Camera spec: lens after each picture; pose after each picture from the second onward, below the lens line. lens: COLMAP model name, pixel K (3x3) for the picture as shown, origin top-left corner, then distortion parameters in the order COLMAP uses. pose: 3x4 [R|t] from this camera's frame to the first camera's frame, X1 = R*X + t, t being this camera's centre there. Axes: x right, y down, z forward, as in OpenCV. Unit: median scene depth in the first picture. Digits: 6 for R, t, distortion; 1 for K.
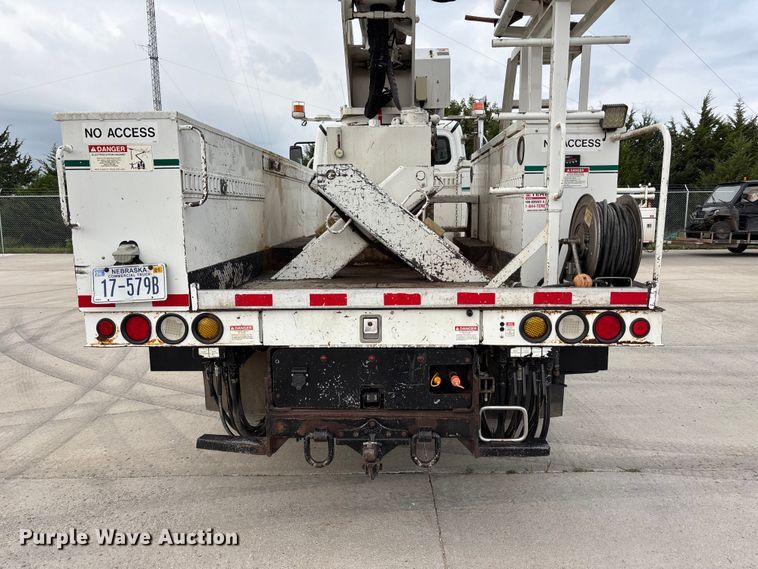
lens RADIAL K [[573.9, 0, 386.2], [0, 573.9, 292.0], [0, 0, 1]] dist [0.049395, -0.046924]
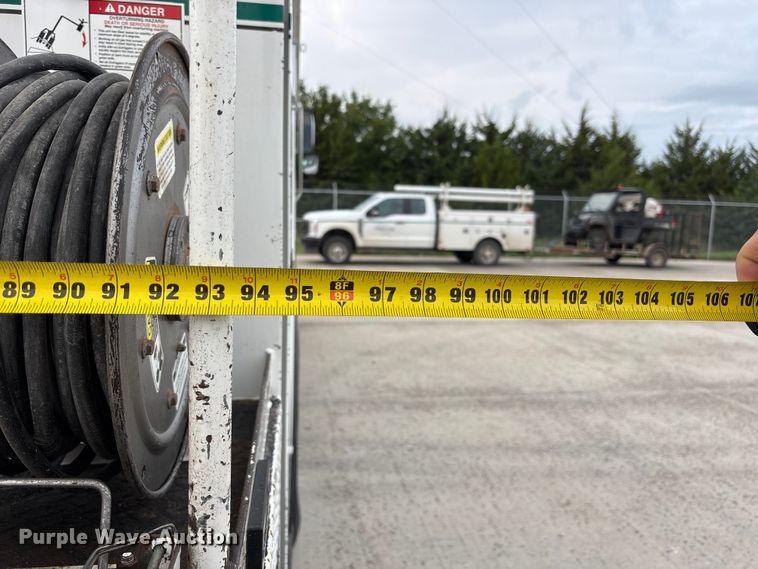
lens RADIAL K [[573.9, 0, 367.3], [0, 573.9, 286.7], [0, 0, 1]] dist [0.049395, -0.046924]
pose [[0.989273, 0.013811, 0.145421, 0.464297], [-0.012100, 0.999847, -0.012646, -0.078983], [-0.145573, 0.010751, 0.989289, 0.815454]]
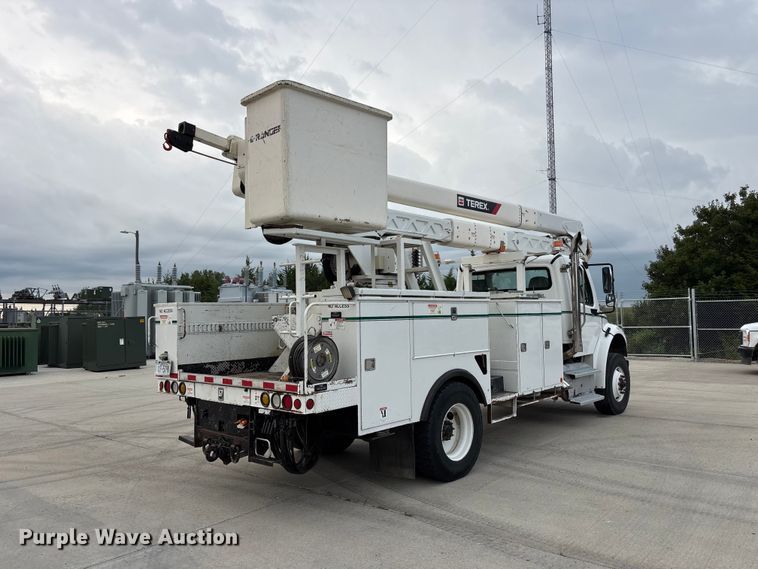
lens RADIAL K [[573.9, 0, 384.2], [0, 573.9, 292.2], [0, 0, 1]] dist [0.049395, -0.046924]
pose [[0.767627, -0.030718, -0.640161, 1.835178], [-0.080590, 0.986296, -0.143964, -0.052934], [0.635810, 0.162101, 0.754631, -0.346516]]
